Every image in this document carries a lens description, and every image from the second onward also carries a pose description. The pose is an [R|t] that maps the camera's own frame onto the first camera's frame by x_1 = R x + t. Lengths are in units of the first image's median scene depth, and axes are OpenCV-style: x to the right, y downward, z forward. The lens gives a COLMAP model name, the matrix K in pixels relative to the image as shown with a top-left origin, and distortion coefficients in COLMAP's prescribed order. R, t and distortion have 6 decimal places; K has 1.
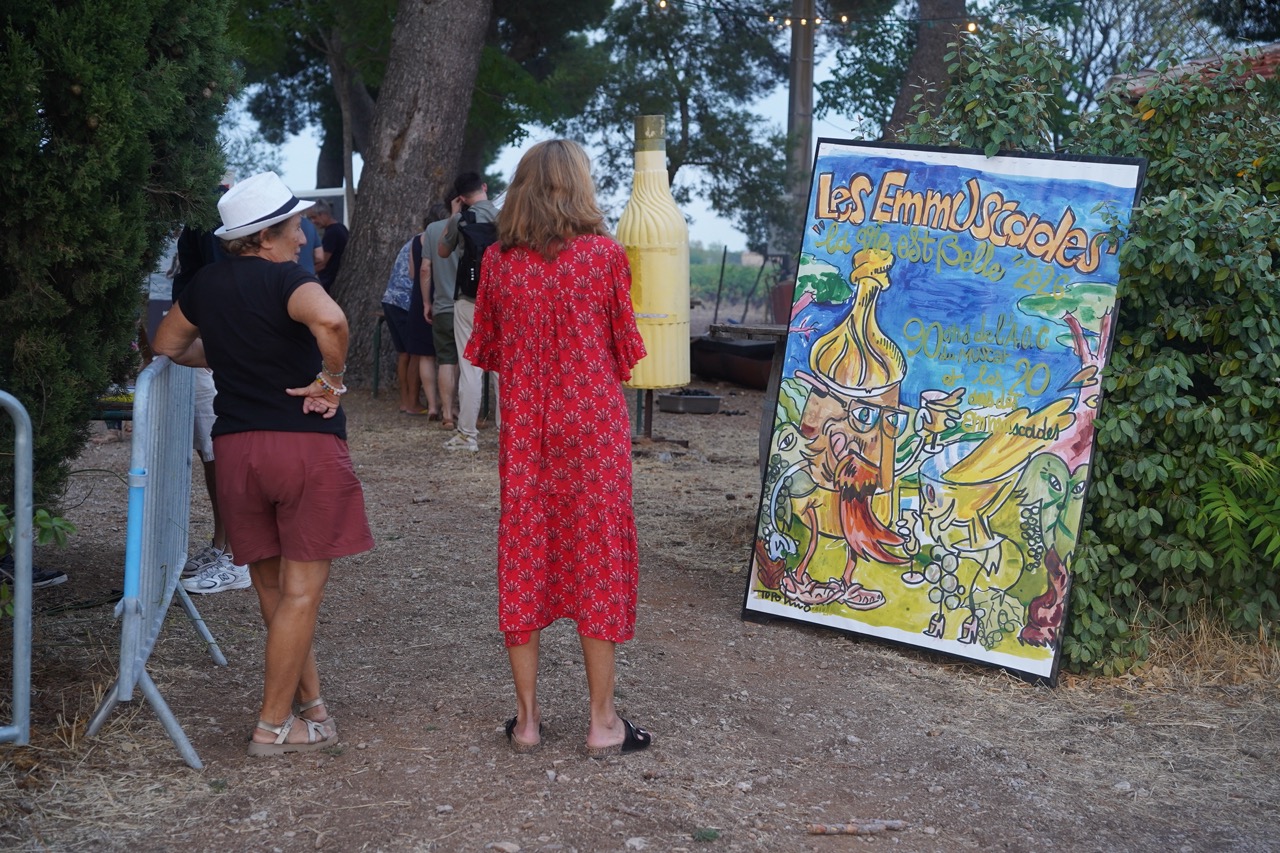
lens RADIAL K [[1999.0, 0, 636.6], [0, 1999.0, 427.2], [0, 0, 1]] dist [0.198989, 0.000000]
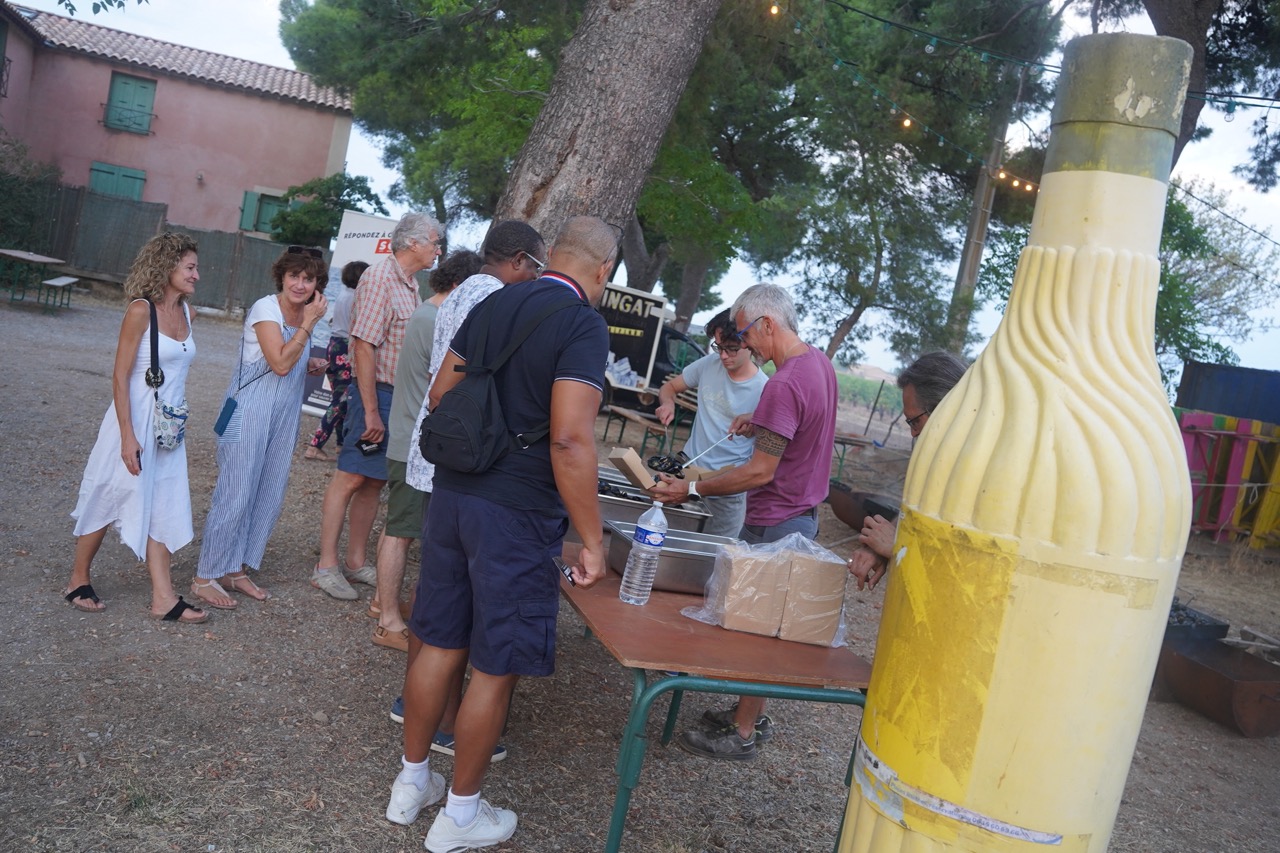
lens RADIAL K [[1048.8, 0, 639.0], [0, 1048.8, 425.7], [0, 0, 1]] dist [-0.152669, 0.100550]
pose [[0.972660, 0.192931, -0.129265, -0.014071], [-0.193482, 0.981068, 0.008406, -0.047048], [0.128440, 0.016834, 0.991574, 0.423620]]
